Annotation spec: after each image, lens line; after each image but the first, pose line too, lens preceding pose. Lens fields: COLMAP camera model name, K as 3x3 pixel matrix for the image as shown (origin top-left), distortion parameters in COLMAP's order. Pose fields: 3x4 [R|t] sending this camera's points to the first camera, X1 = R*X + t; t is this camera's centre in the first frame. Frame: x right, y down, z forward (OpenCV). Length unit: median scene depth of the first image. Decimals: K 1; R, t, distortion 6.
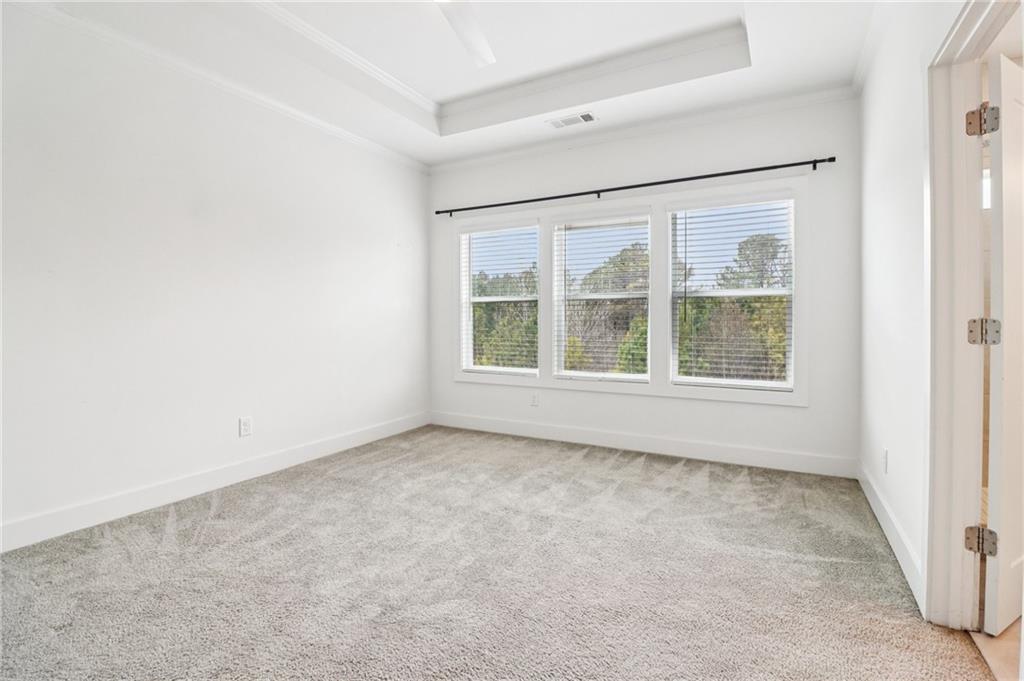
lens RADIAL K [[485.8, 0, 522.3], [0, 485.8, 322.0], [0, 0, 1]] dist [0.000261, -0.004821]
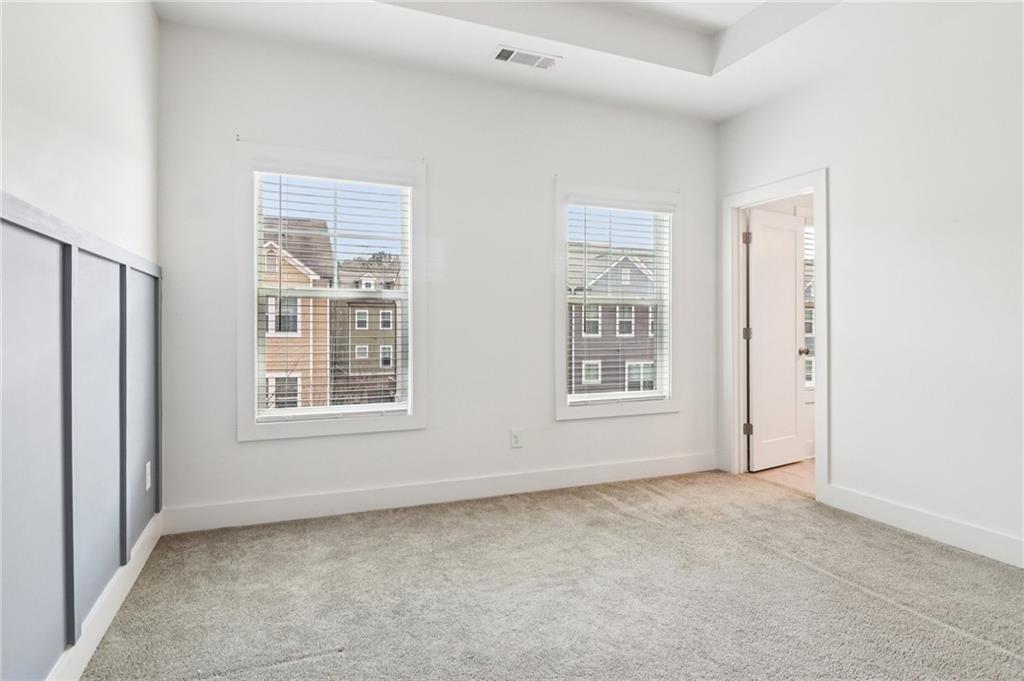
lens RADIAL K [[666.7, 0, 512.2], [0, 666.7, 339.7], [0, 0, 1]] dist [-0.000932, -0.000030]
pose [[0.605122, -0.012420, 0.796036, -0.395479], [0.004604, 0.999916, 0.012101, 0.000843], [-0.796120, -0.003658, 0.605128, 0.224950]]
